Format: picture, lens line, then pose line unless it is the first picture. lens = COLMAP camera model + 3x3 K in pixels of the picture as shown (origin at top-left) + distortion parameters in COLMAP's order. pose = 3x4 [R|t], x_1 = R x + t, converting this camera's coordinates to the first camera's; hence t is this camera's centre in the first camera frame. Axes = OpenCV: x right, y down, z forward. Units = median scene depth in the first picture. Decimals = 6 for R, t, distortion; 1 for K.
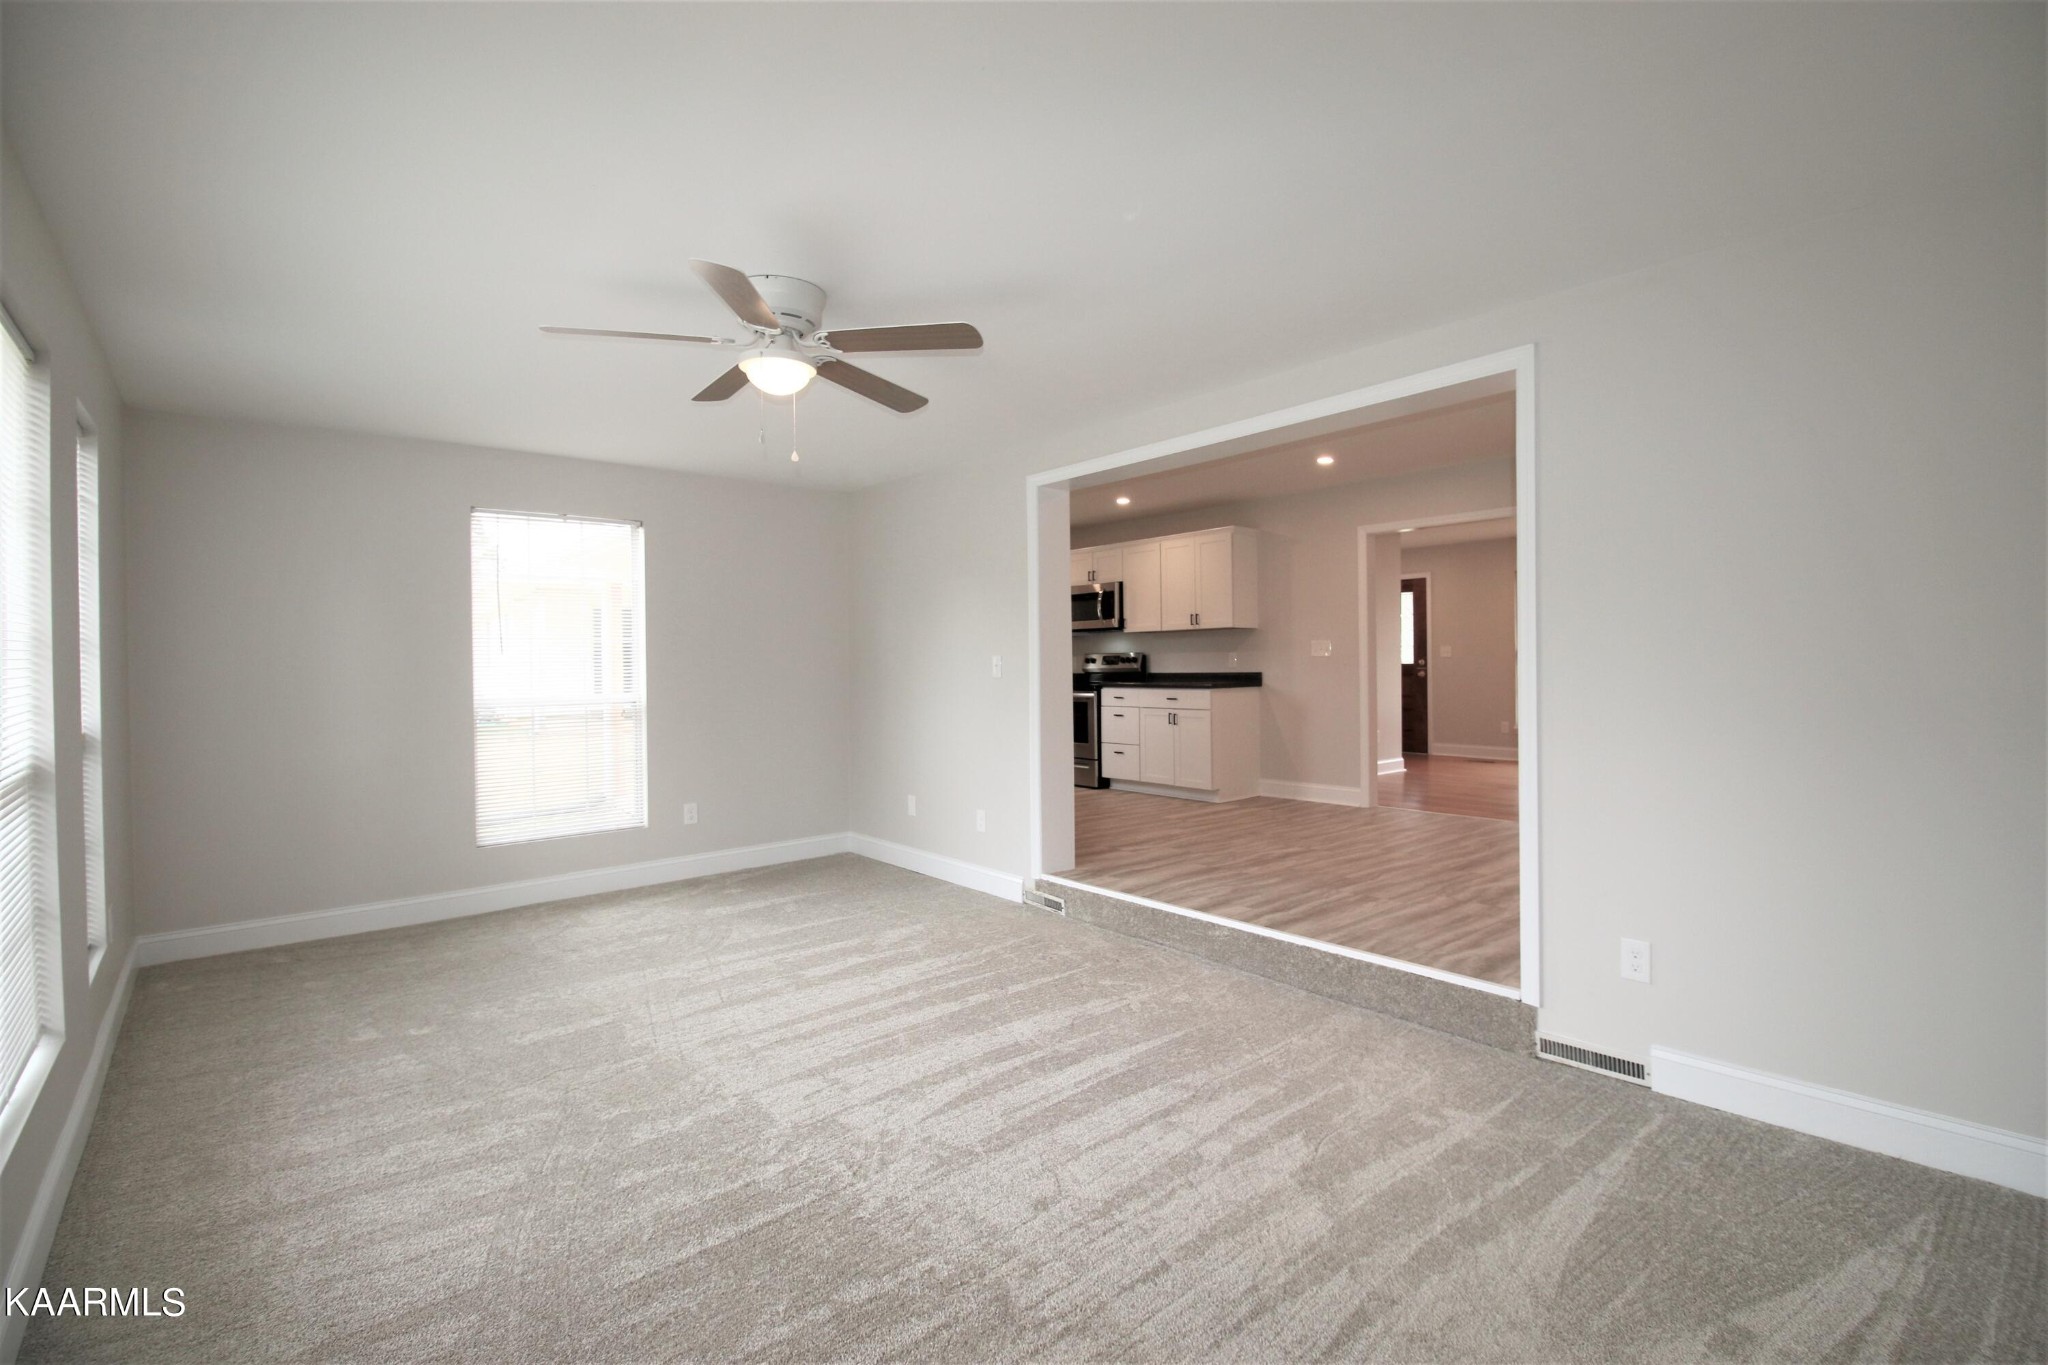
lens RADIAL K [[940.8, 0, 1038.4], [0, 940.8, 672.2], [0, 0, 1]] dist [0.001655, -0.015227]
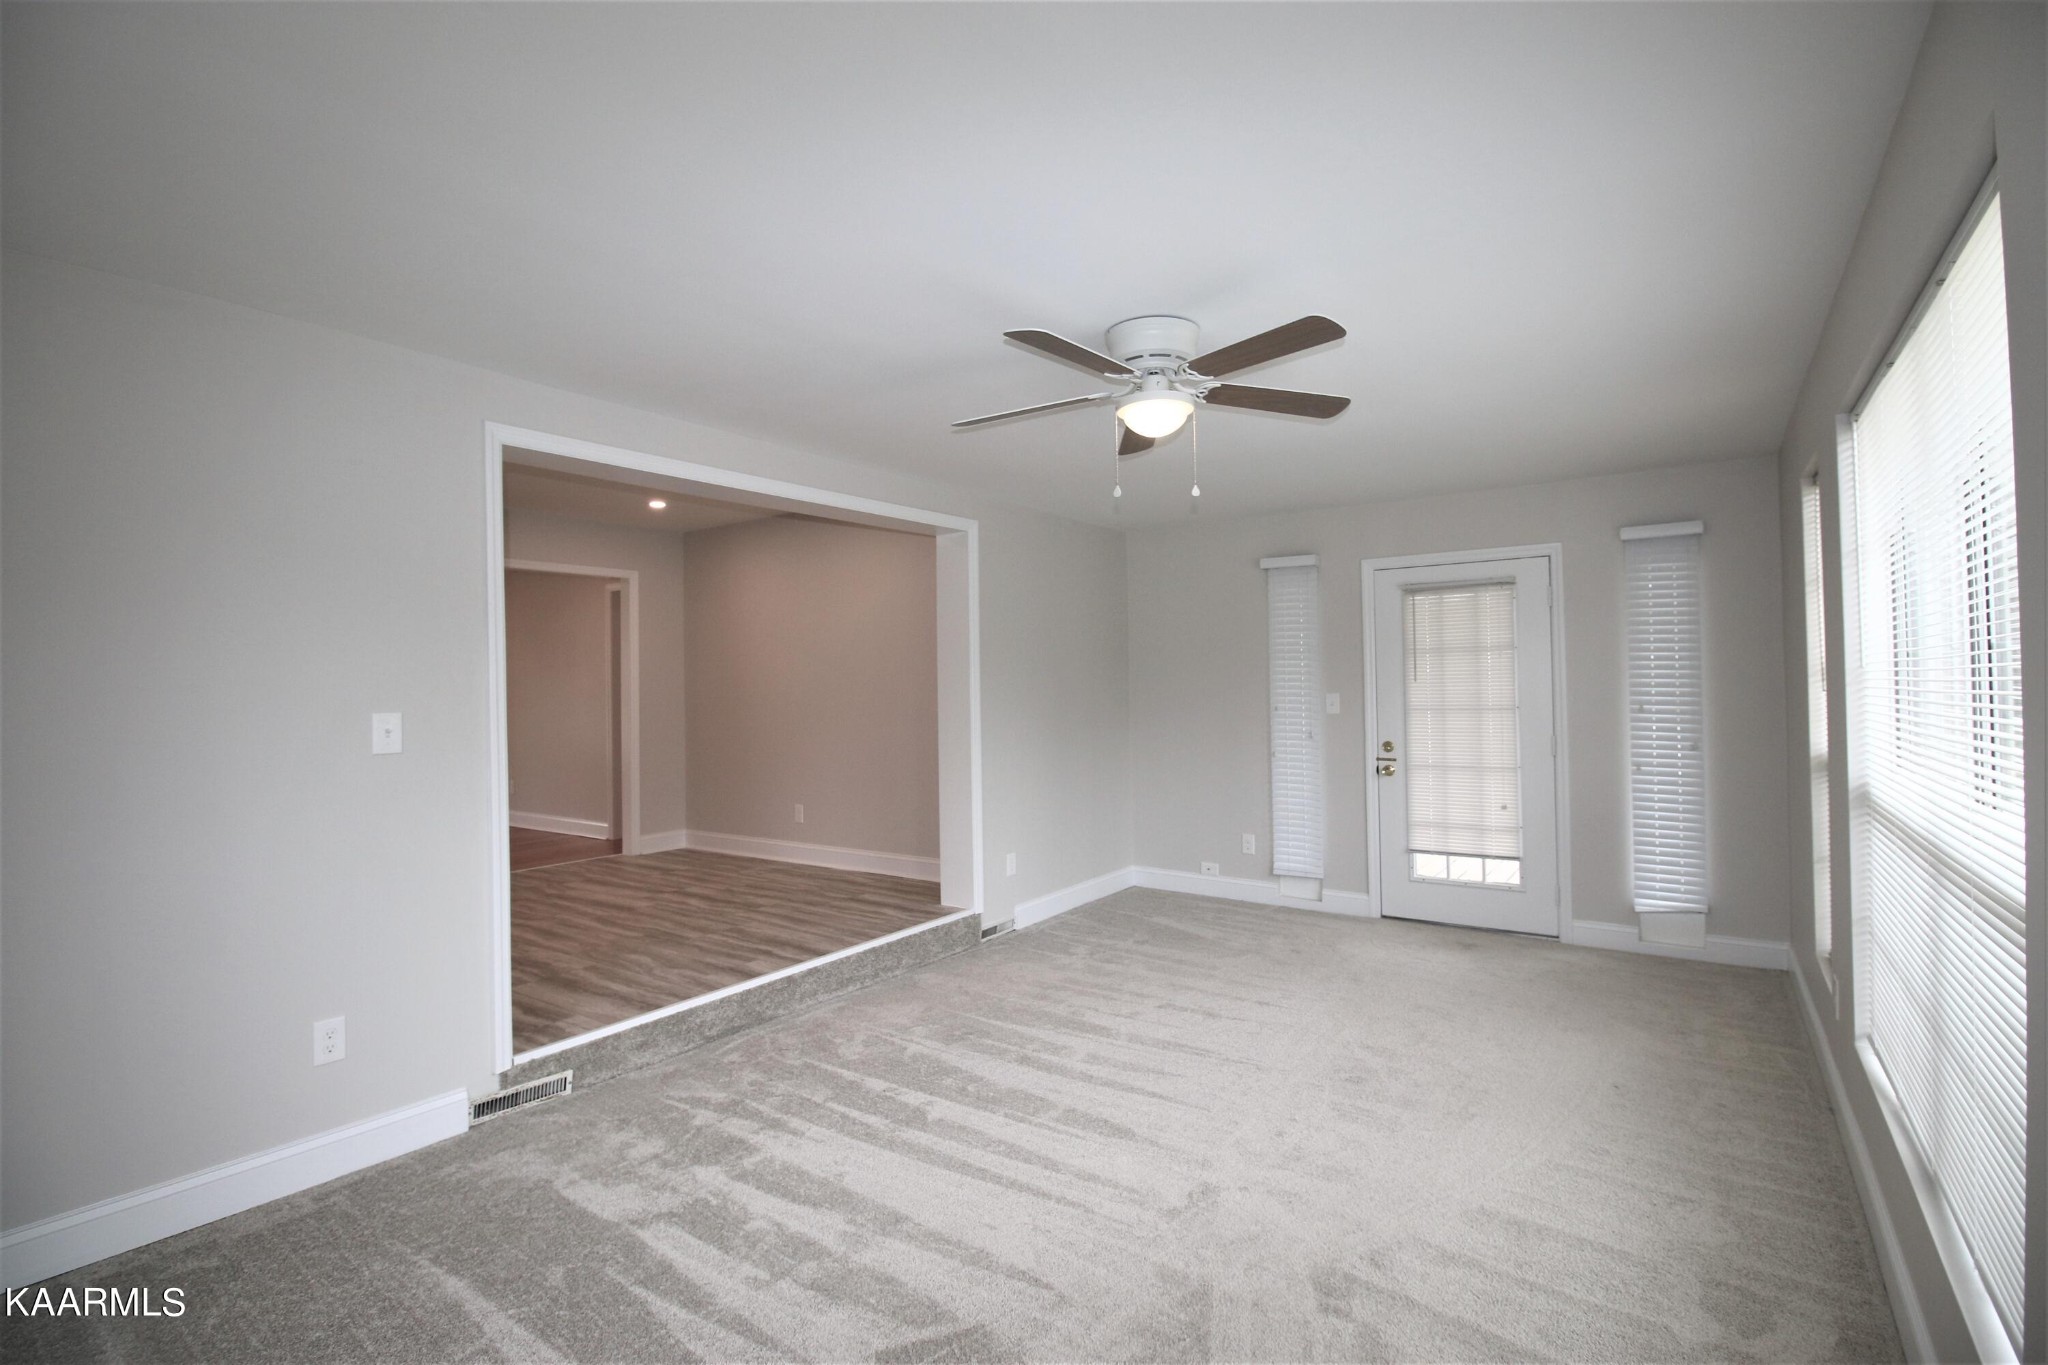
lens RADIAL K [[940.8, 0, 1038.4], [0, 940.8, 672.2], [0, 0, 1]] dist [0.001655, -0.015227]
pose [[-0.239666, 0.030015, 0.970391, -0.856258], [0.032709, 0.999204, -0.022828, -0.021672], [-0.970304, 0.026269, -0.240457, 0.985578]]
